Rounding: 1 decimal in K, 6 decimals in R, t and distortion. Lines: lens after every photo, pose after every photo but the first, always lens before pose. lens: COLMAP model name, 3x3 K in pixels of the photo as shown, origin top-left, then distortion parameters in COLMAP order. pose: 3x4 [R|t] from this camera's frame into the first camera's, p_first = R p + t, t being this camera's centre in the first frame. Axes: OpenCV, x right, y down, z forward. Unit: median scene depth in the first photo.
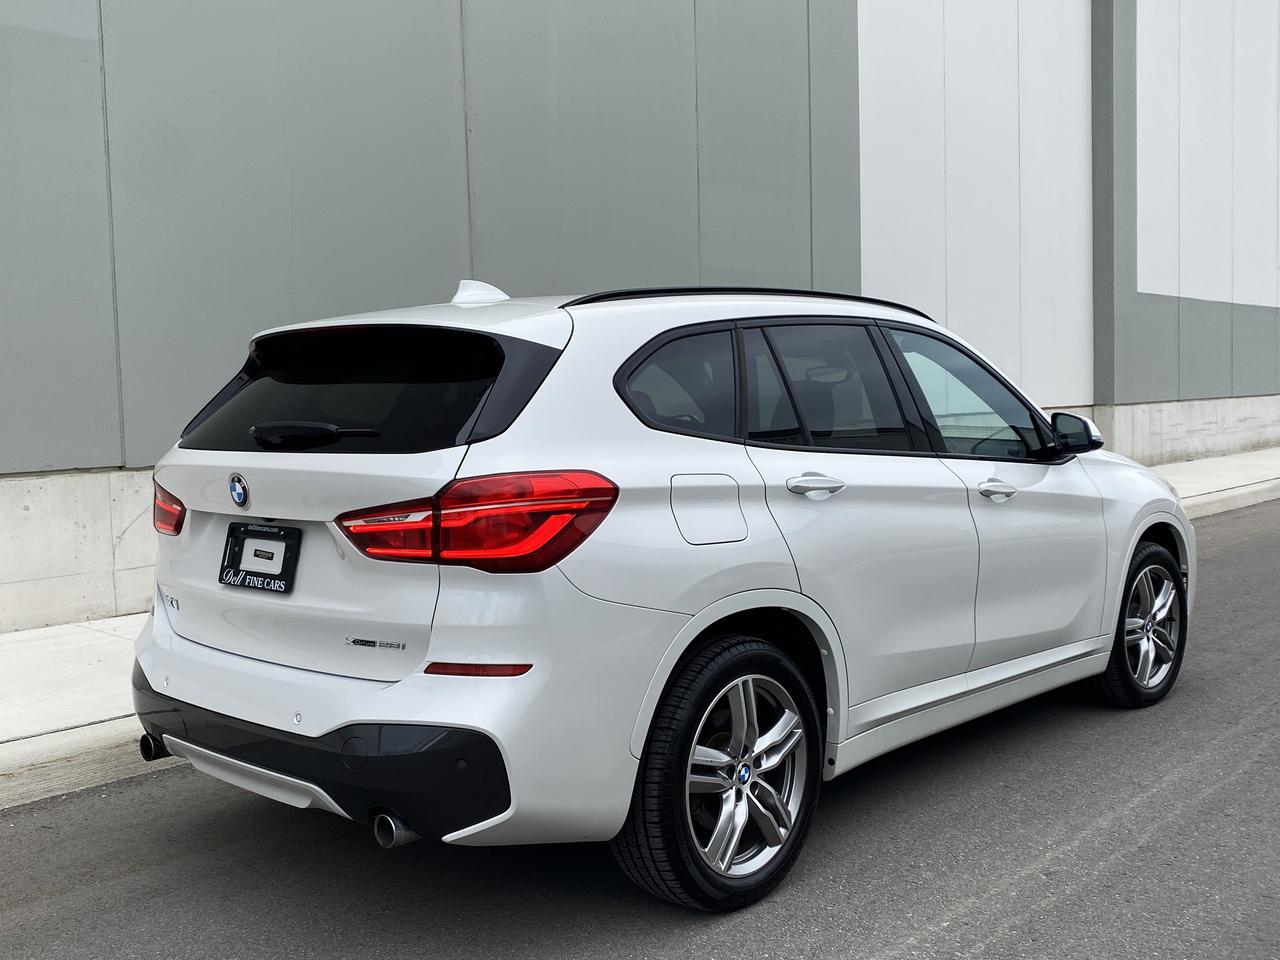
lens RADIAL K [[1232.4, 0, 641.9], [0, 1232.4, 472.0], [0, 0, 1]] dist [0.068007, -0.117948]
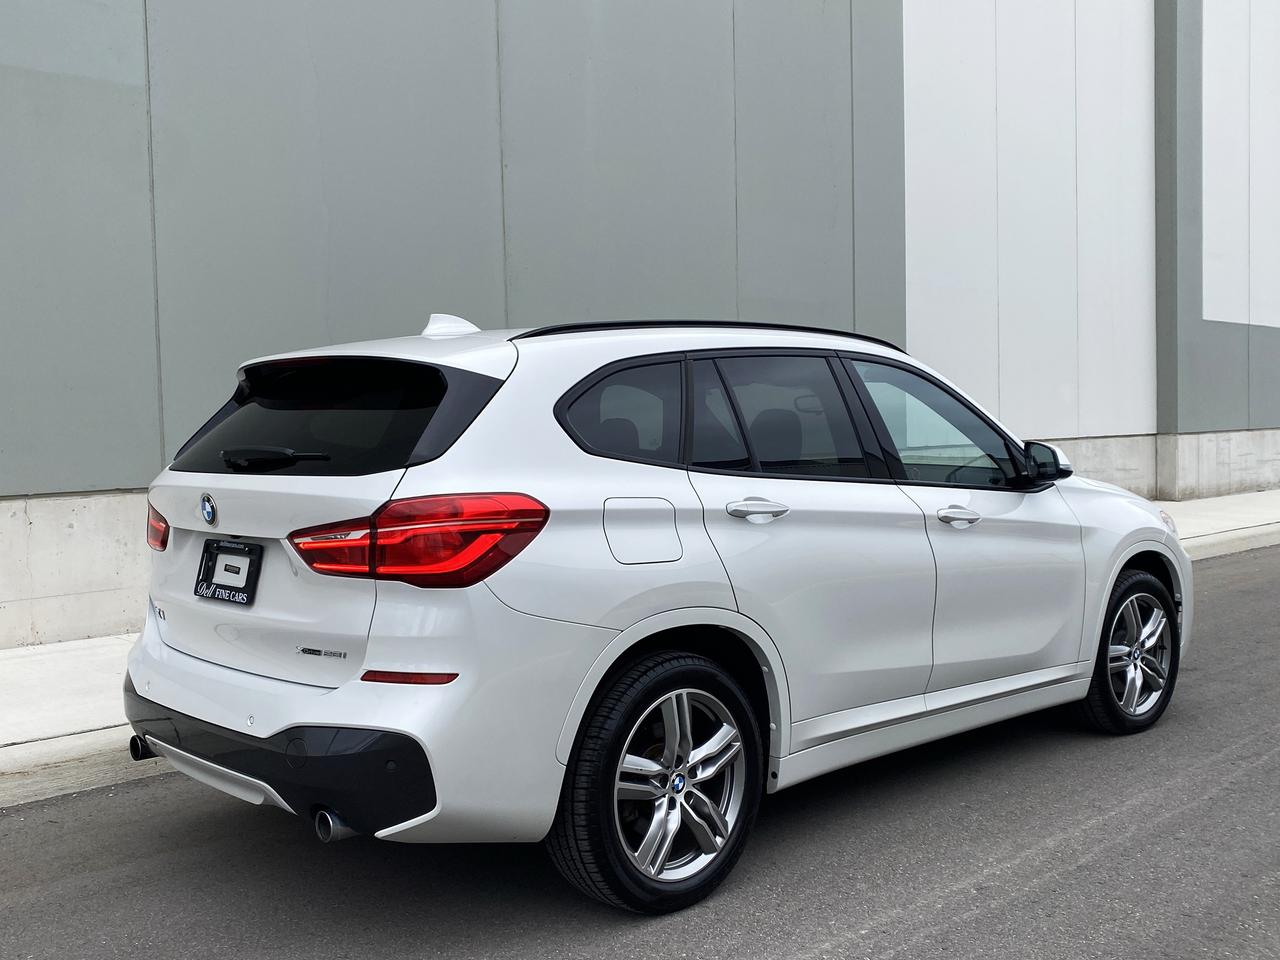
lens RADIAL K [[1227.5, 0, 640.0], [0, 1227.5, 480.0], [0, 0, 1]] dist [0.081304, -0.152656]
pose [[0.997978, 0.007620, -0.063096, 0.106525], [-0.008533, 0.999863, -0.014210, 0.001333], [0.062979, 0.014720, 0.997906, -0.047728]]
